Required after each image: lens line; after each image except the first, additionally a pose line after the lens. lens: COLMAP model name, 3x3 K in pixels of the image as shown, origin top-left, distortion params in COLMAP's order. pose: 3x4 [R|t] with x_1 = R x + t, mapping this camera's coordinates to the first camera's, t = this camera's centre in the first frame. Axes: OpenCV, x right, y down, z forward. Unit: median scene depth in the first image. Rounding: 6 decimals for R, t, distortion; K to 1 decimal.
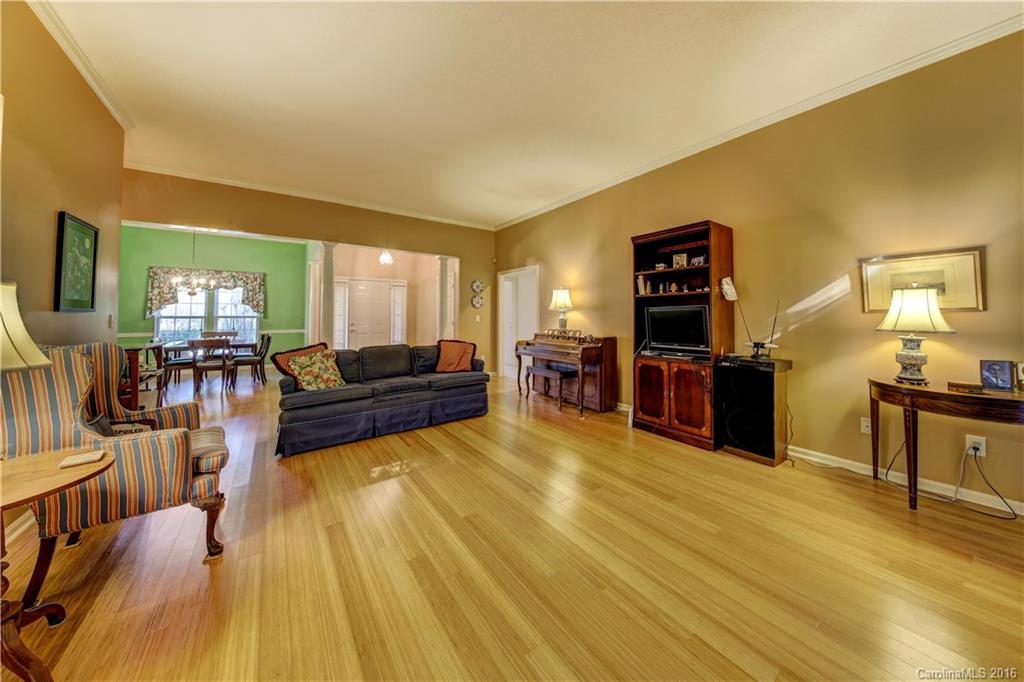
lens RADIAL K [[328.8, 0, 497.4], [0, 328.8, 308.6], [0, 0, 1]] dist [0.001754, -0.000192]
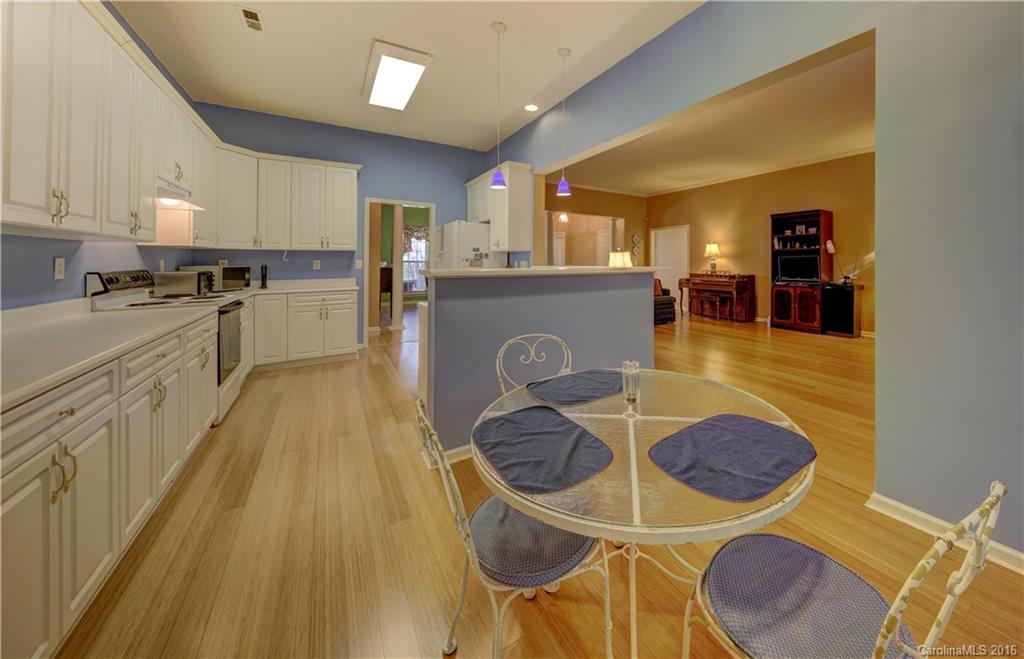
lens RADIAL K [[354.2, 0, 555.4], [0, 354.2, 258.6], [0, 0, 1]] dist [0.000376, -0.000140]
pose [[0.999685, 0.002794, -0.024959, -0.645707], [-0.002414, 0.999881, 0.015239, -0.017493], [0.024999, -0.015174, 0.999572, -0.839114]]
